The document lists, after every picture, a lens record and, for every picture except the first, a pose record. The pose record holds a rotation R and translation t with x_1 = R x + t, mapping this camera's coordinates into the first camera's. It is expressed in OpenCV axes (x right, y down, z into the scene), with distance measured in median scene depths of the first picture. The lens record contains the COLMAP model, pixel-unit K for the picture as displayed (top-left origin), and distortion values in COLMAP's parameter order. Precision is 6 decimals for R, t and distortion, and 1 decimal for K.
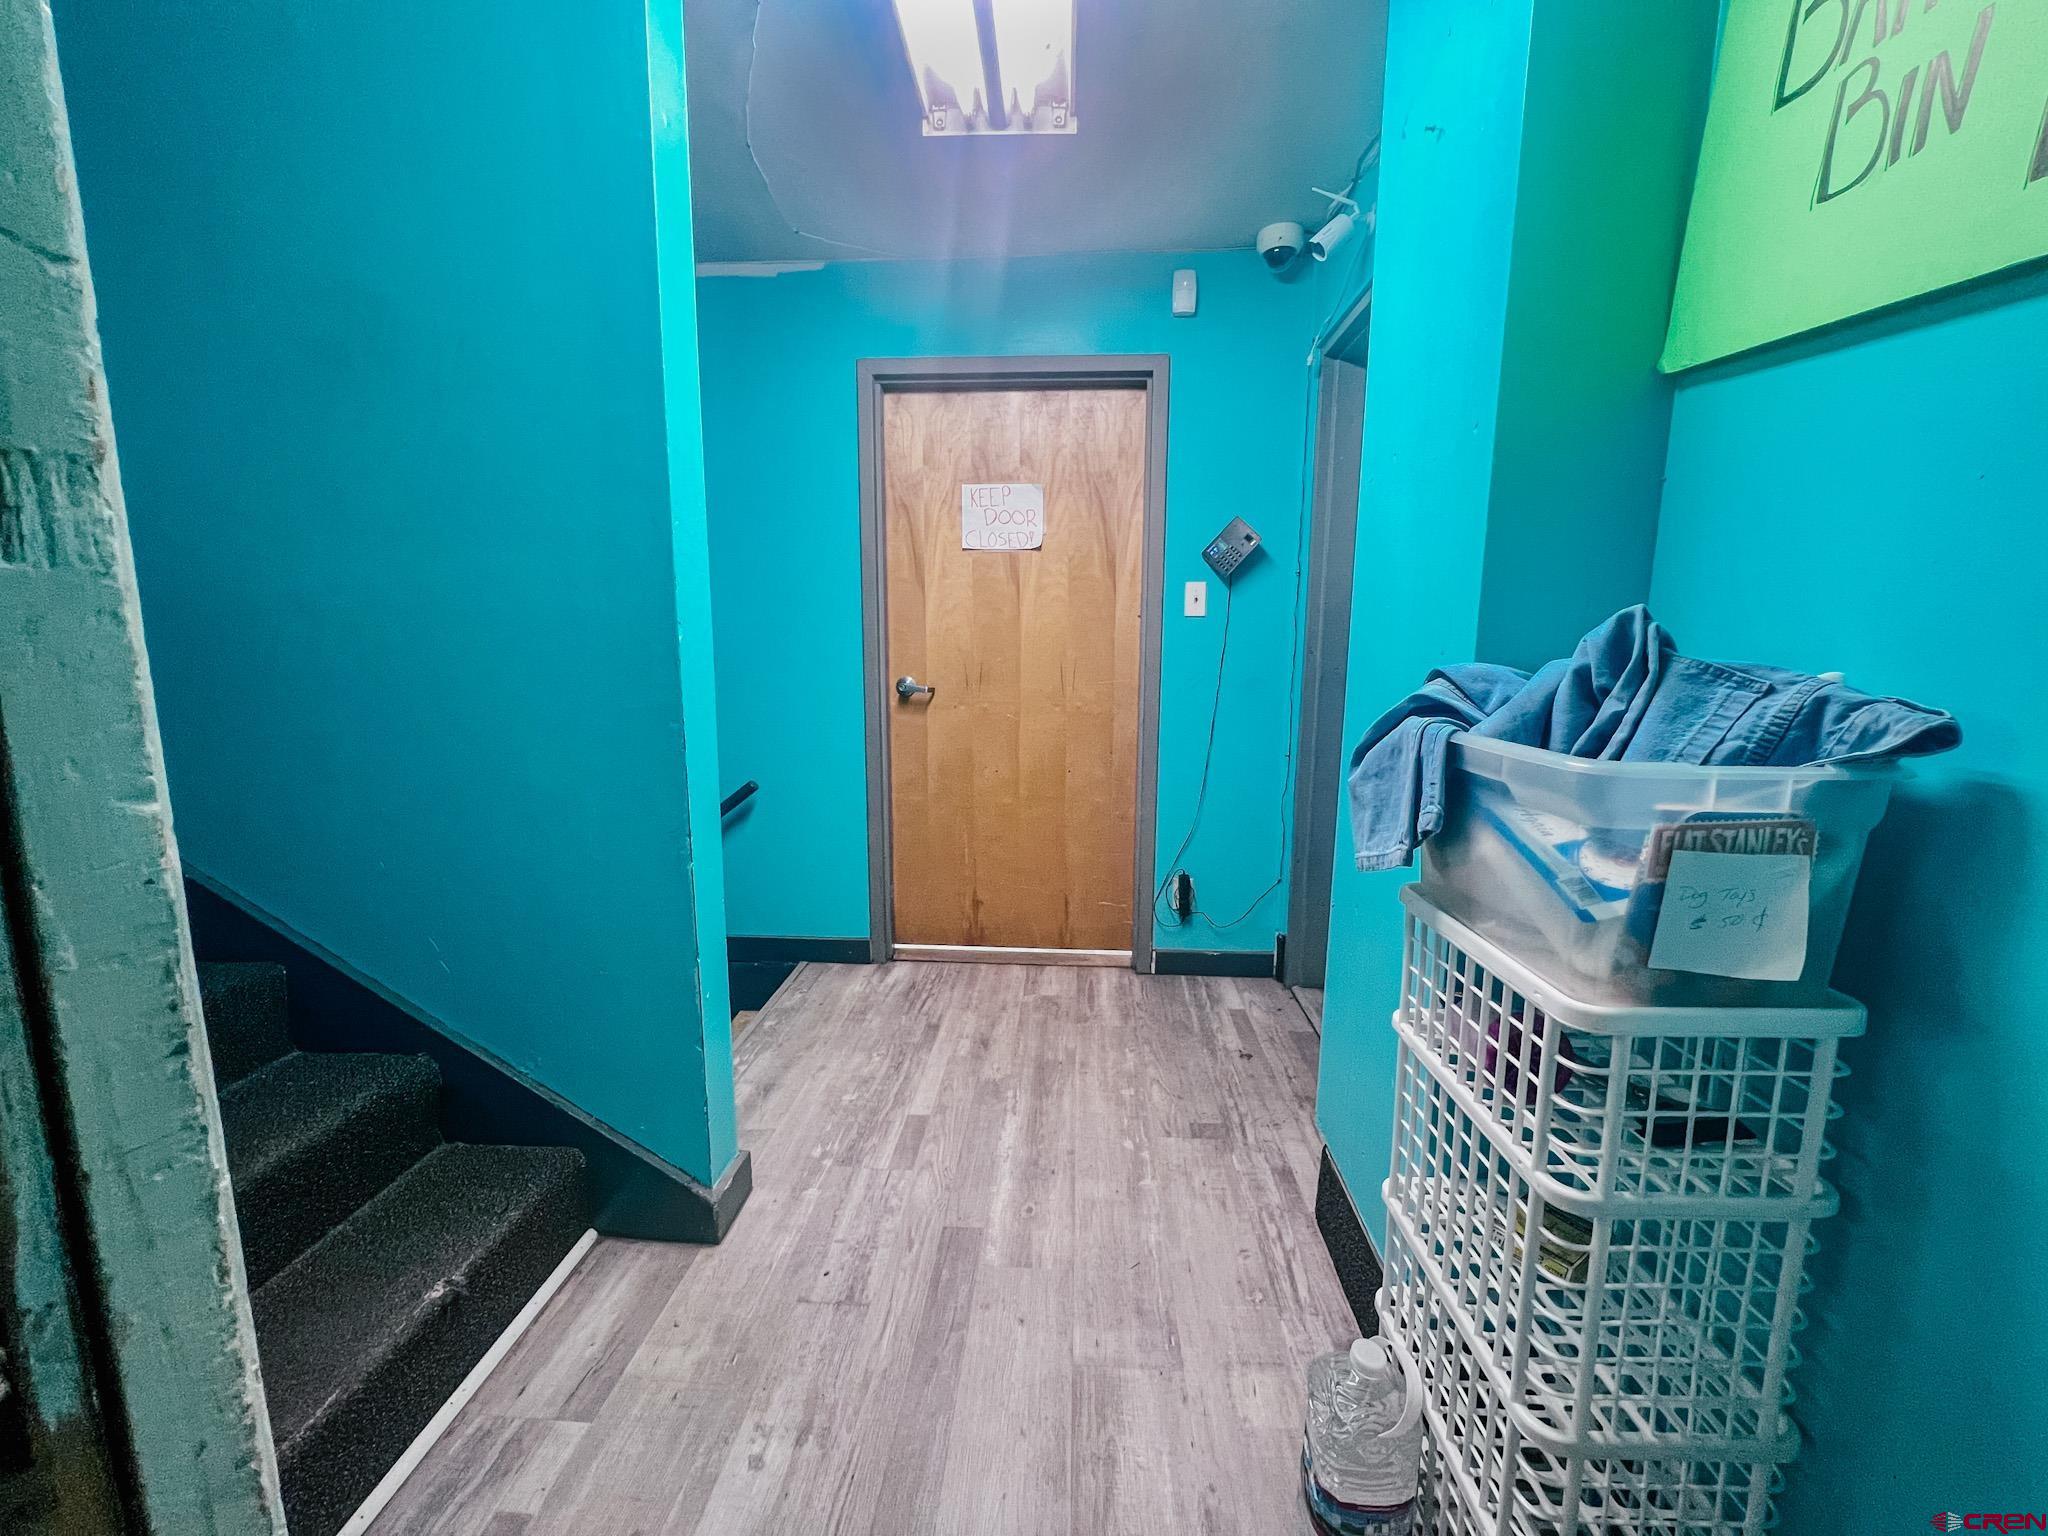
lens RADIAL K [[828.6, 0, 1028.2], [0, 828.6, 770.0], [0, 0, 1]] dist [-0.010936, -0.000107]
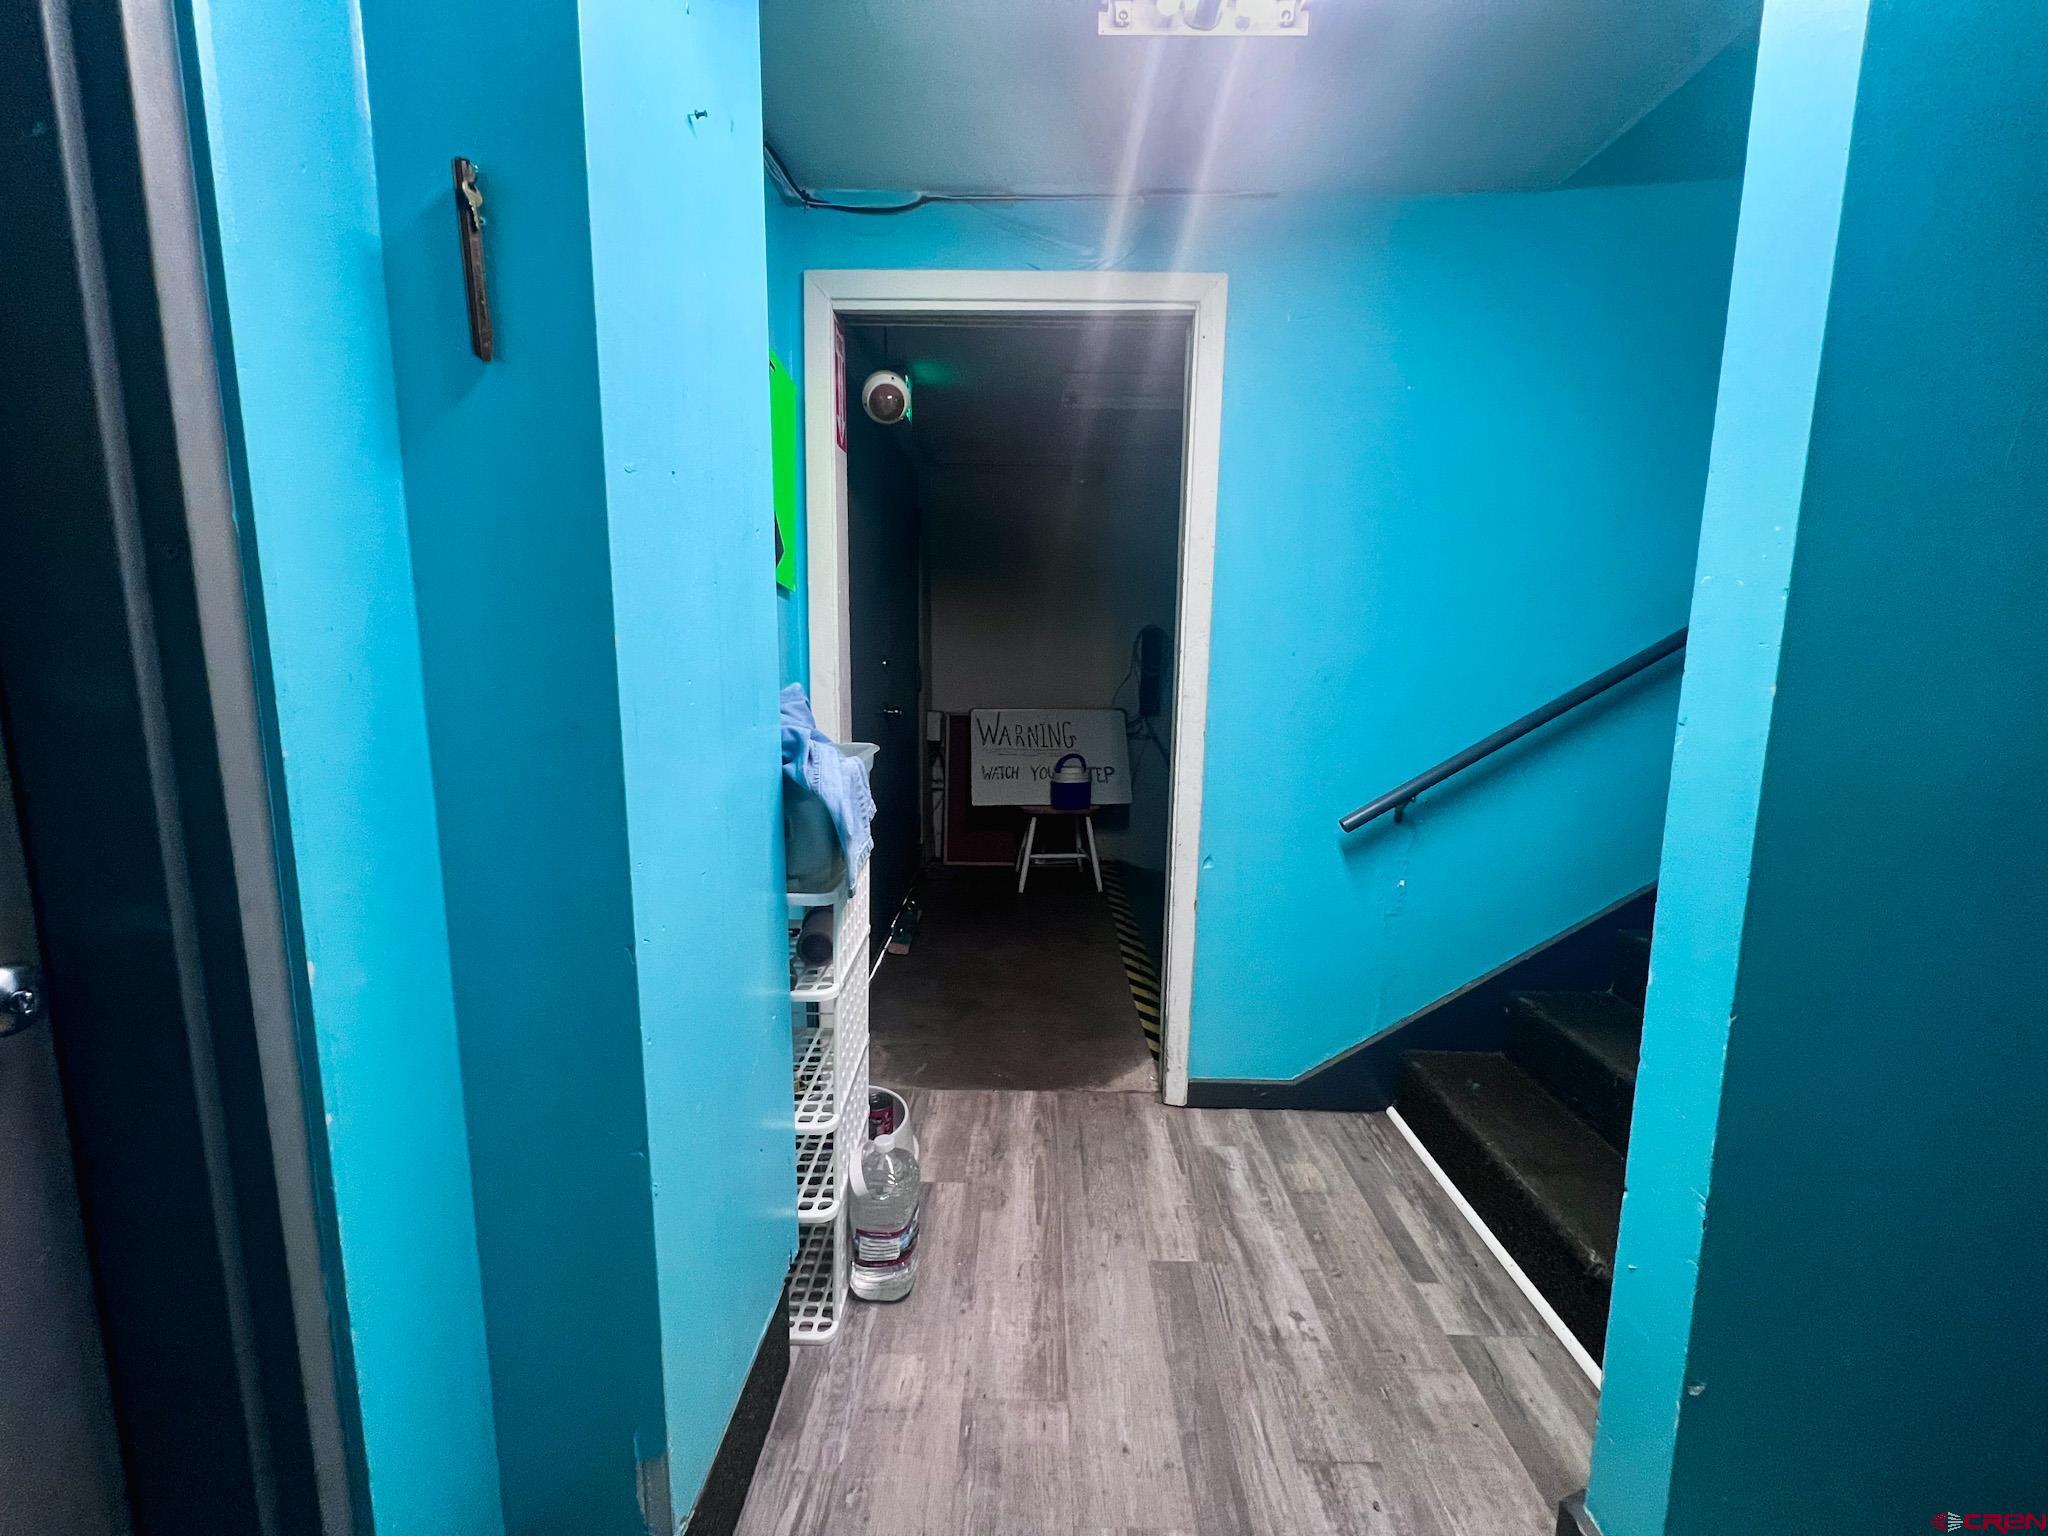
lens RADIAL K [[820.0, 0, 1023.8], [0, 820.0, 767.5], [0, 0, 1]] dist [-0.008166, 0.000008]
pose [[-0.998656, -0.015260, -0.049536, 0.184679], [-0.029098, 0.955940, 0.292118, -0.373859], [0.042895, 0.293166, -0.955099, 1.862803]]
